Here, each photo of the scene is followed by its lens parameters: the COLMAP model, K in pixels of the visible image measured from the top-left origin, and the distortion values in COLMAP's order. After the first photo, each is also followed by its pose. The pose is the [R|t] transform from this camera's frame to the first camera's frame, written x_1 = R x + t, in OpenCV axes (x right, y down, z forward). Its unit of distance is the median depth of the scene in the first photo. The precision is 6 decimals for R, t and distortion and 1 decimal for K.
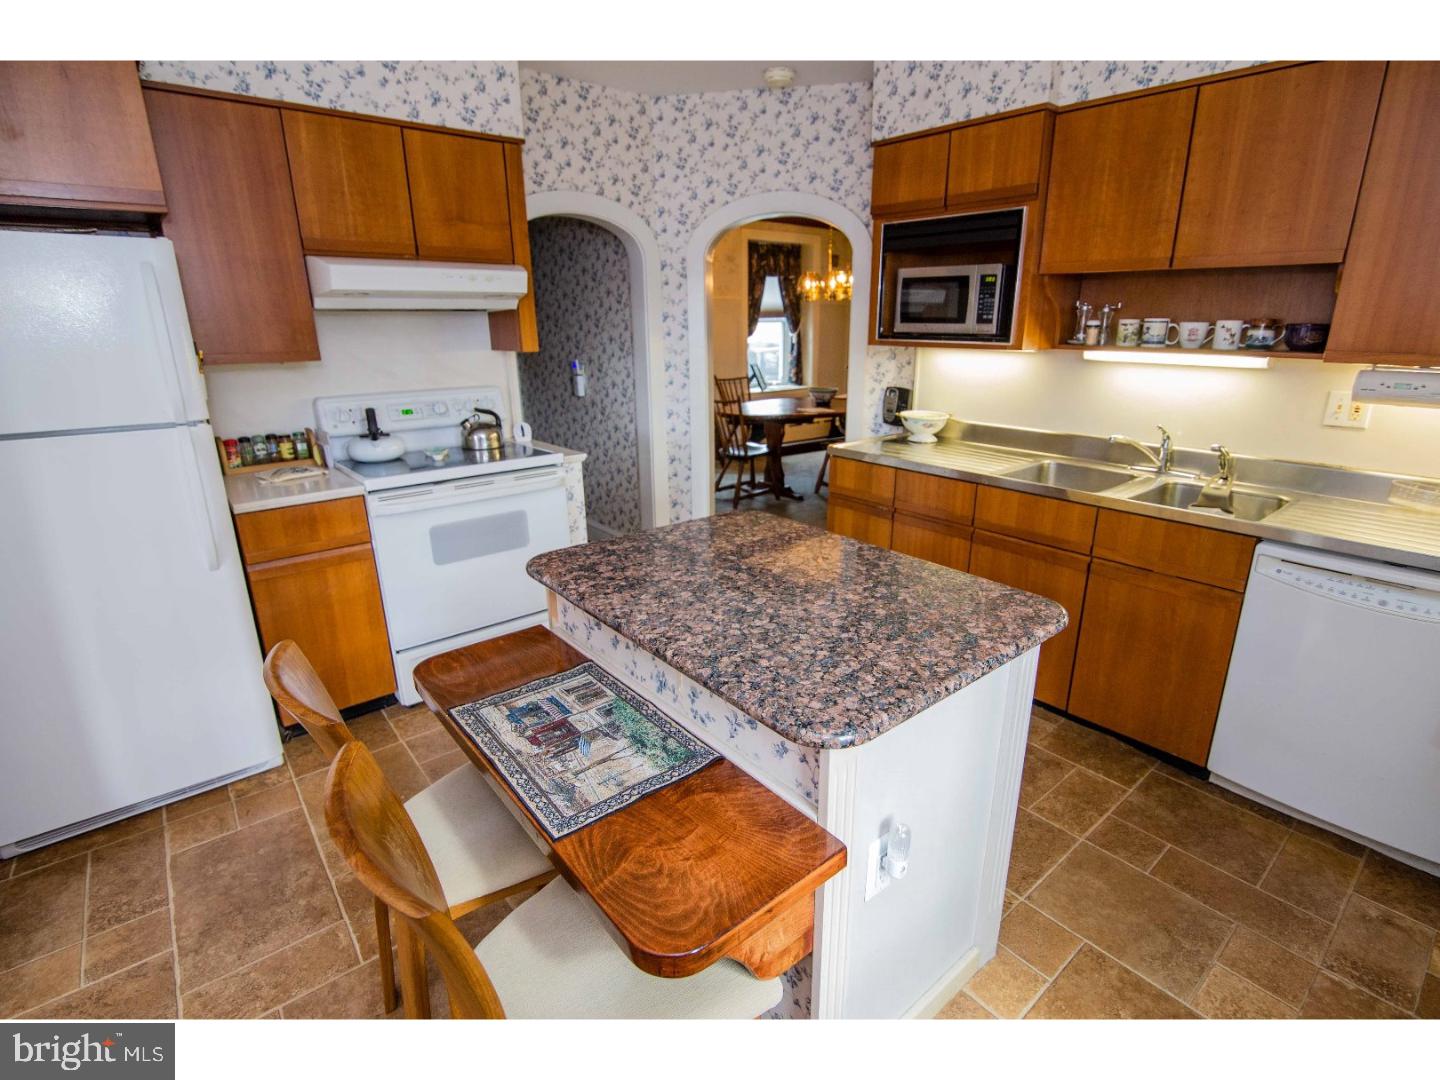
lens RADIAL K [[719.6, 0, 727.2], [0, 719.6, 536.1], [0, 0, 1]] dist [-0.000323, -0.000005]
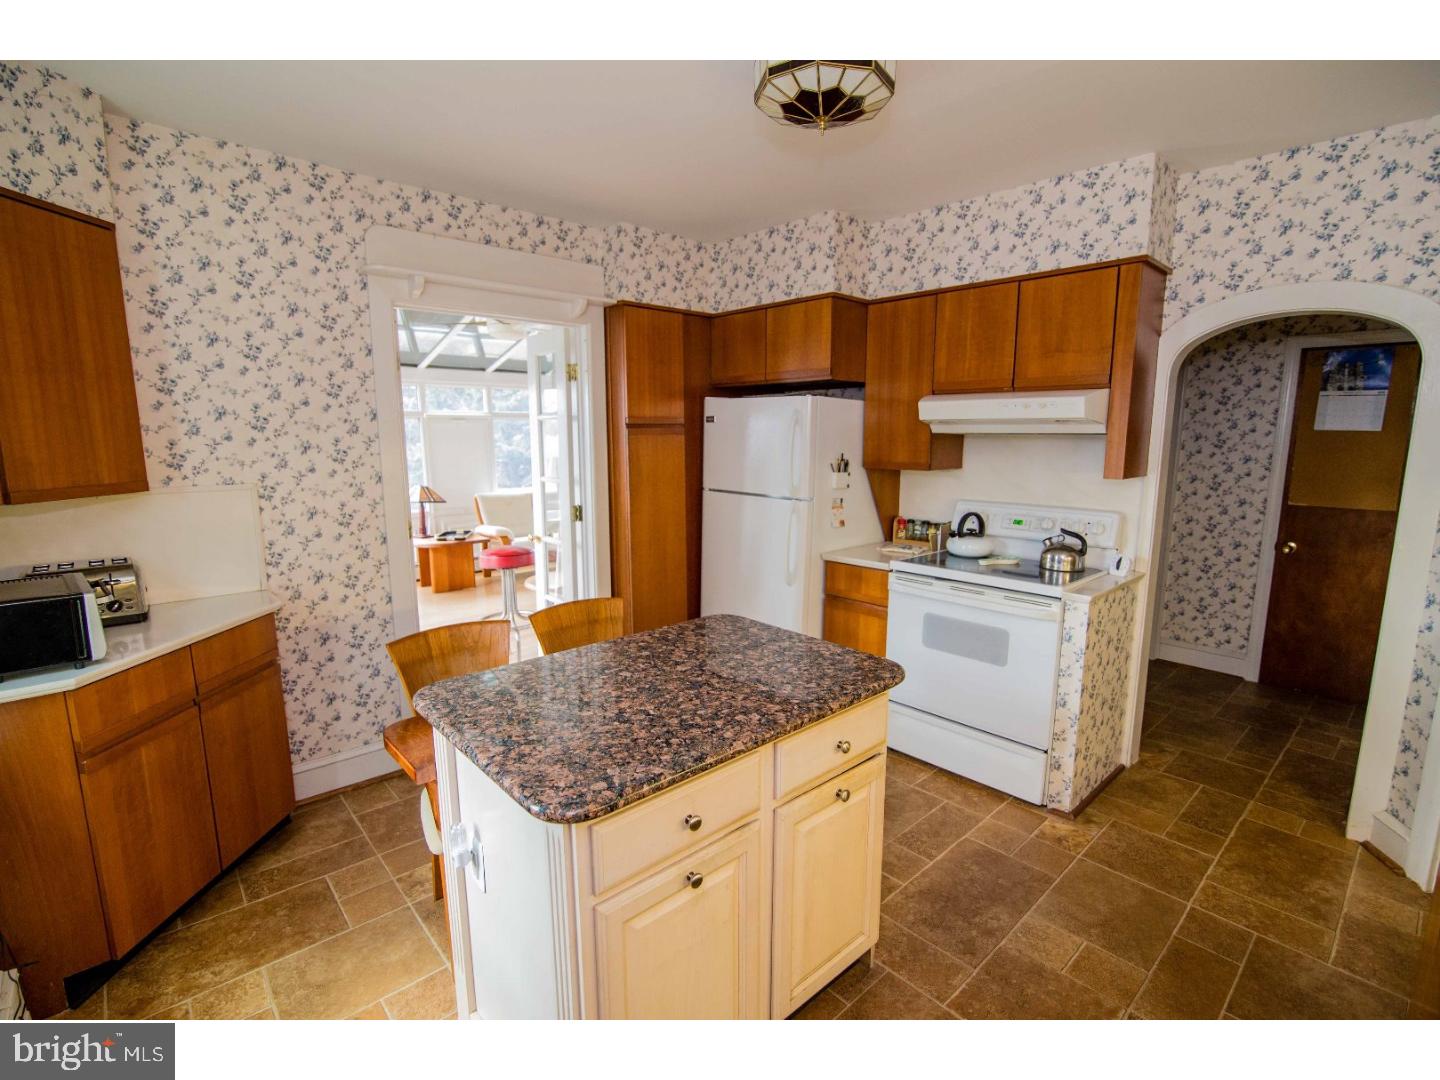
lens RADIAL K [[668.5, 0, 725.4], [0, 668.5, 542.8], [0, 0, 1]] dist [-0.004354, 0.000143]
pose [[0.045607, 0.173843, -0.983717, 0.654529], [-0.291396, 0.944230, 0.153355, -0.199823], [0.955515, 0.279657, 0.093721, 0.567959]]
